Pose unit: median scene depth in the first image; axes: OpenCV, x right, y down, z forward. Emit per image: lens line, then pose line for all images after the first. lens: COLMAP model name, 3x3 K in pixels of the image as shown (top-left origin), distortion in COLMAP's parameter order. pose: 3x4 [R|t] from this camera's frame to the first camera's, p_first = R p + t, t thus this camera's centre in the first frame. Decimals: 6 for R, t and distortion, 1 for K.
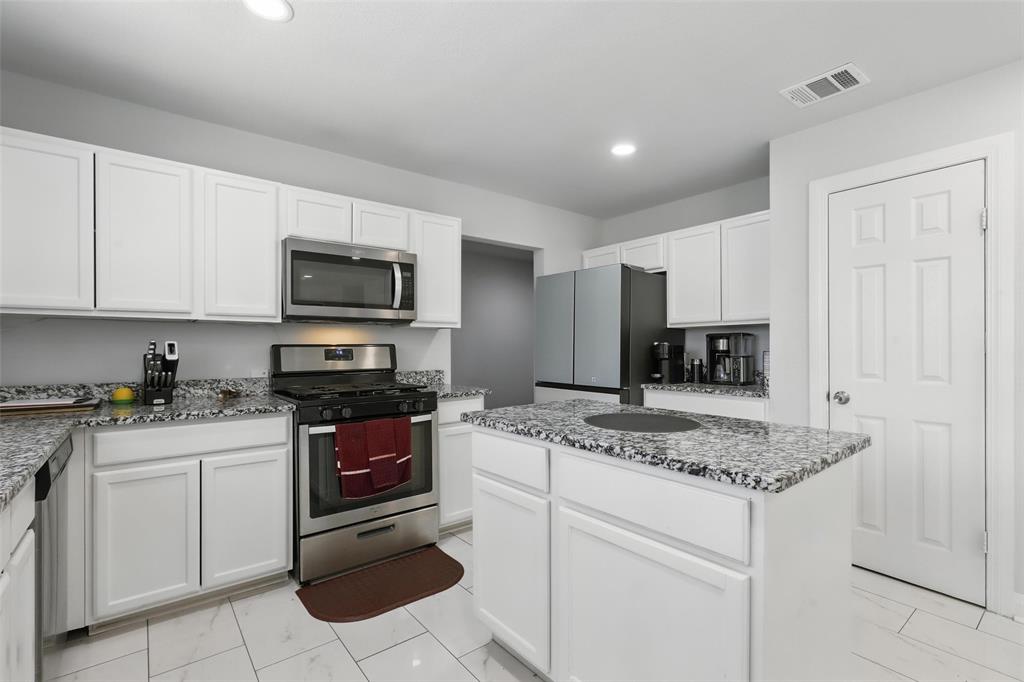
lens RADIAL K [[467.7, 0, 513.6], [0, 467.7, 347.2], [0, 0, 1]] dist [-0.007225, 0.000302]
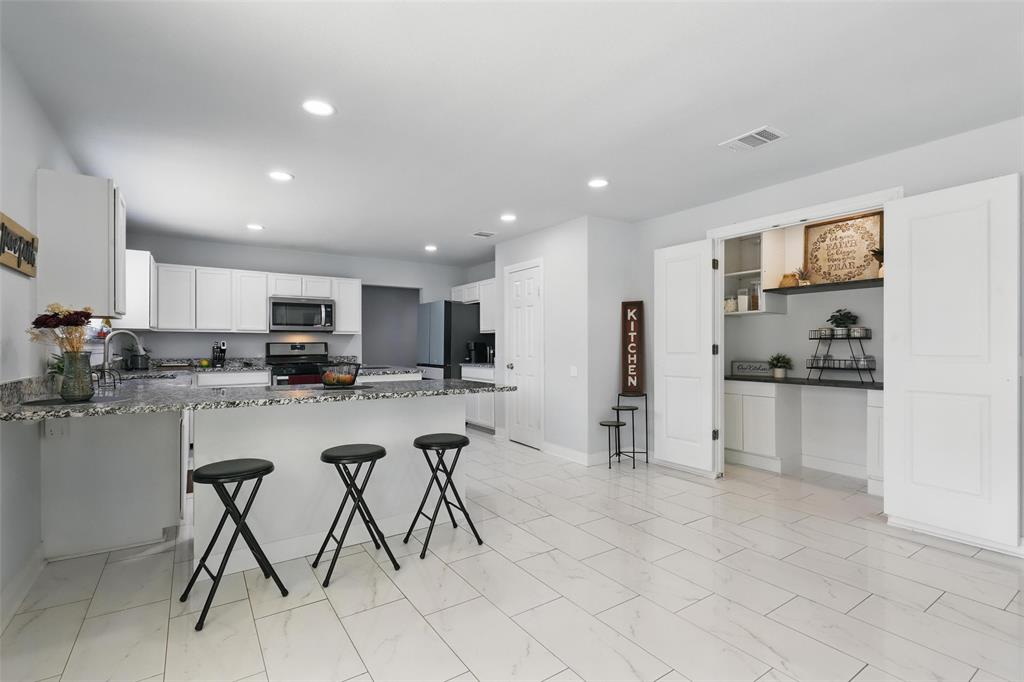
lens RADIAL K [[467.7, 0, 509.2], [0, 467.7, 346.0], [0, 0, 1]] dist [-0.007225, 0.000302]
pose [[0.997055, -0.000798, -0.076681, 0.794363], [0.000752, 1.000000, -0.000634, 0.012511], [0.076681, 0.000575, 0.997056, -1.110332]]
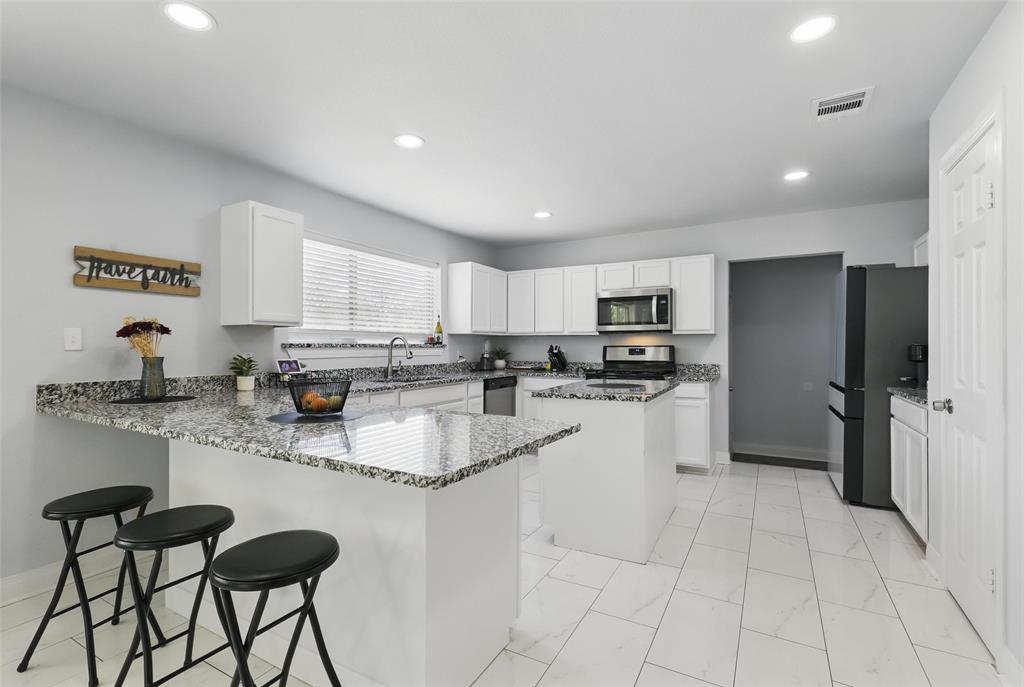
lens RADIAL K [[467.7, 0, 507.7], [0, 467.7, 345.5], [0, 0, 1]] dist [-0.007225, 0.000302]
pose [[0.370211, -0.001764, -0.928946, 1.111107], [-0.001994, 0.999994, -0.002694, -0.001458], [0.928945, 0.002850, 0.370206, -0.082102]]
